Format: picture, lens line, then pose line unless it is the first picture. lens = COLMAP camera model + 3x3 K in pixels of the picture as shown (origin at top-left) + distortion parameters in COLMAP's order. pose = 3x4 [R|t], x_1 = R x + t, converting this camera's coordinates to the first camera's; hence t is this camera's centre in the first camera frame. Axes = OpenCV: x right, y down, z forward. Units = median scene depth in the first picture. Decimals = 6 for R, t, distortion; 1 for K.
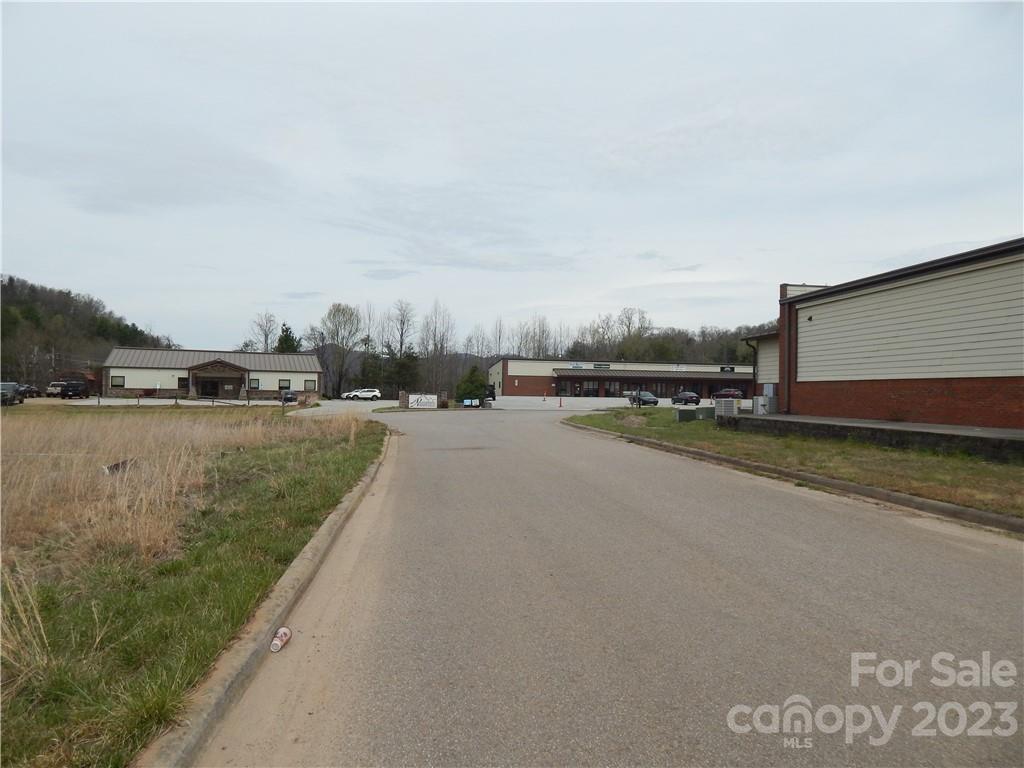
lens RADIAL K [[672.2, 0, 512.0], [0, 672.2, 384.0], [0, 0, 1]] dist [-0.002162, -0.001497]
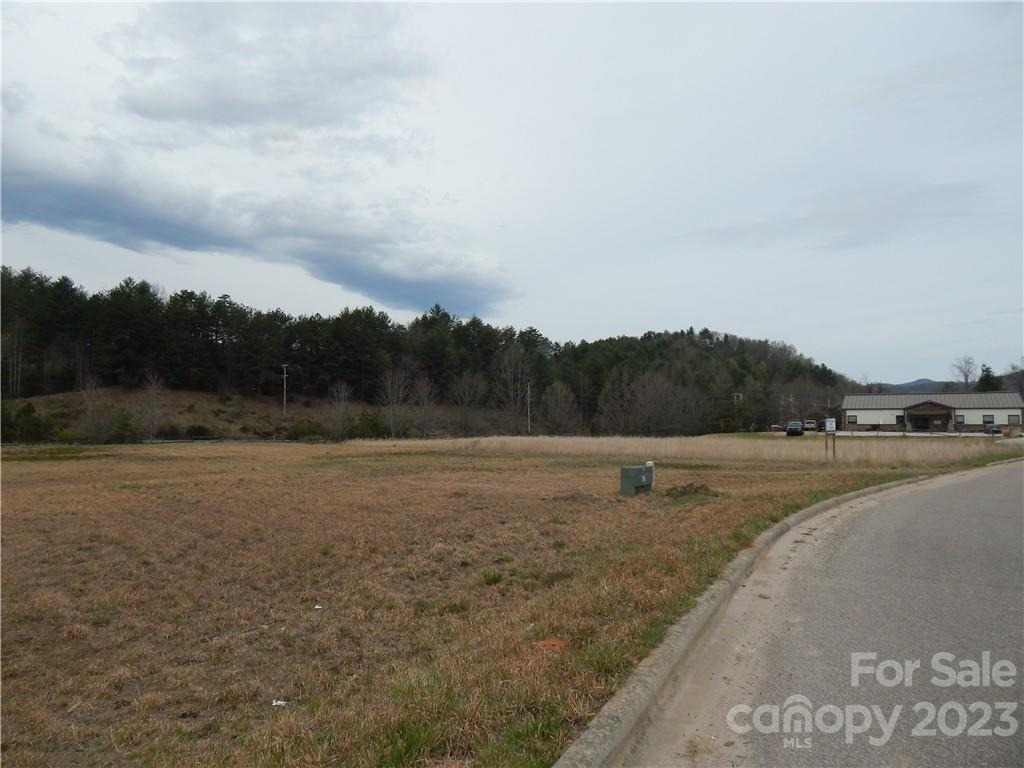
lens RADIAL K [[683.8, 0, 521.9], [0, 683.8, 375.6], [0, 0, 1]] dist [-0.003936, -0.004853]
pose [[0.606099, -0.068192, -0.792461, 0.117505], [0.018995, 0.997275, -0.071288, -0.005768], [0.795163, 0.028154, 0.605742, -0.374385]]
